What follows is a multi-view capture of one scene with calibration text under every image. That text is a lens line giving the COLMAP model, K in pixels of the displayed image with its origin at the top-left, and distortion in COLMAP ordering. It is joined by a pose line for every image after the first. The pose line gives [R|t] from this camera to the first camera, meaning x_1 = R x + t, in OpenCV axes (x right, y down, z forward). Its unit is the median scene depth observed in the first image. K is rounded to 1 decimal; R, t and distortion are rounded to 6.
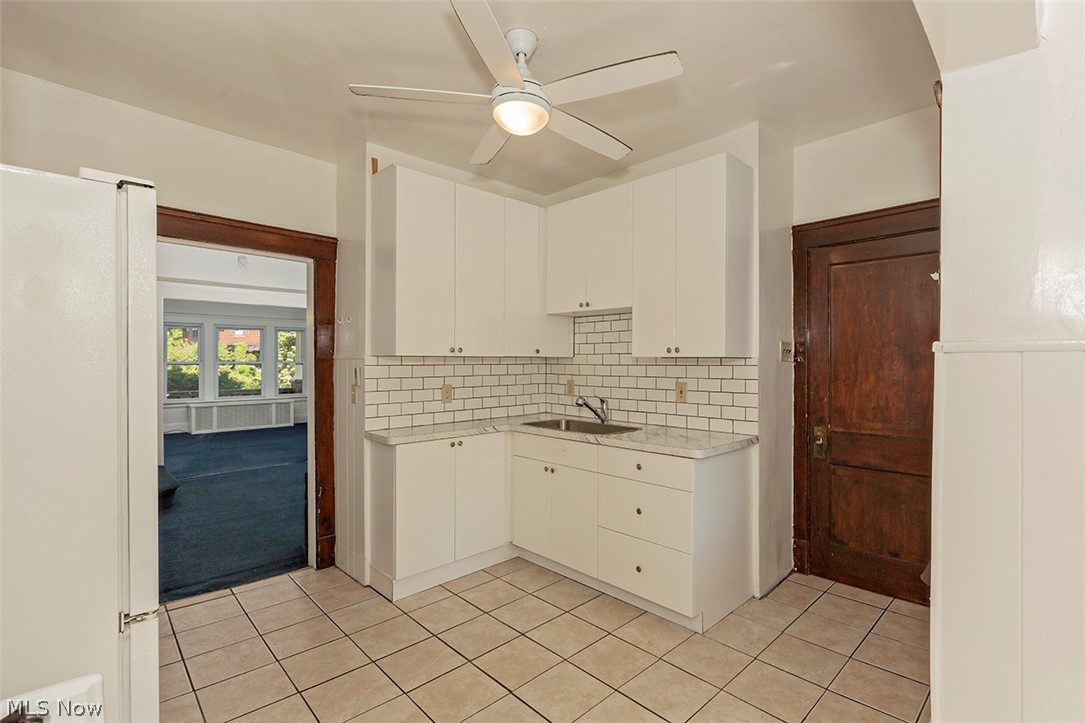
lens RADIAL K [[502.7, 0, 563.5], [0, 502.7, 362.0], [0, 0, 1]] dist [-0.000632, -0.000075]
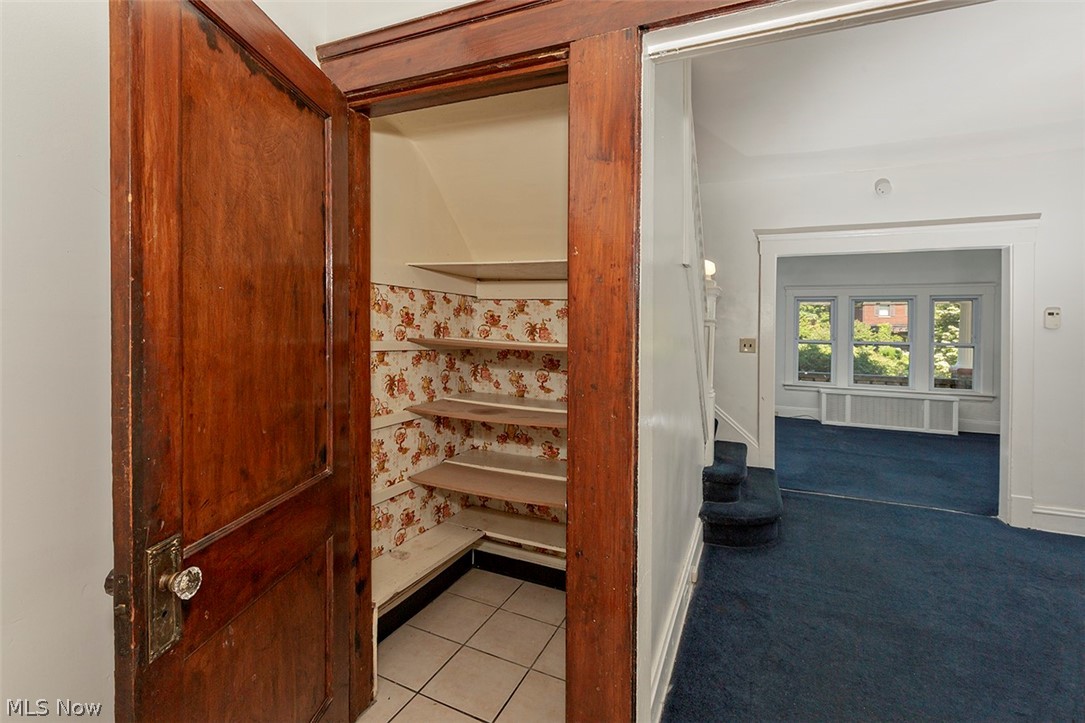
lens RADIAL K [[479.4, 0, 543.5], [0, 479.4, 329.6], [0, 0, 1]] dist [0.002607, 0.000165]
pose [[0.370883, -0.002045, -0.928677, -0.115613], [-0.025404, 0.999601, -0.012346, 0.002583], [0.928332, 0.028171, 0.370683, 0.189638]]
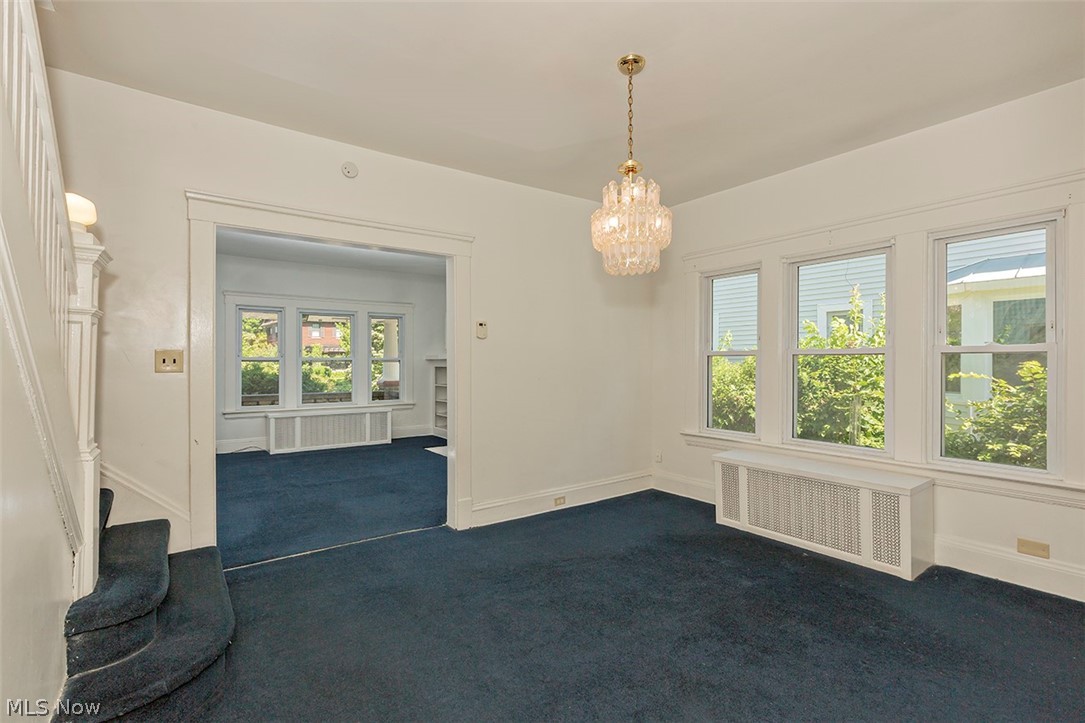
lens RADIAL K [[492.4, 0, 508.1], [0, 492.4, 359.8], [0, 0, 1]] dist [0.000572, 0.000051]
pose [[0.980906, -0.002017, -0.194470, -0.198562], [0.000283, 0.999960, -0.008945, 0.008065], [0.194480, 0.008719, 0.980868, 0.276924]]
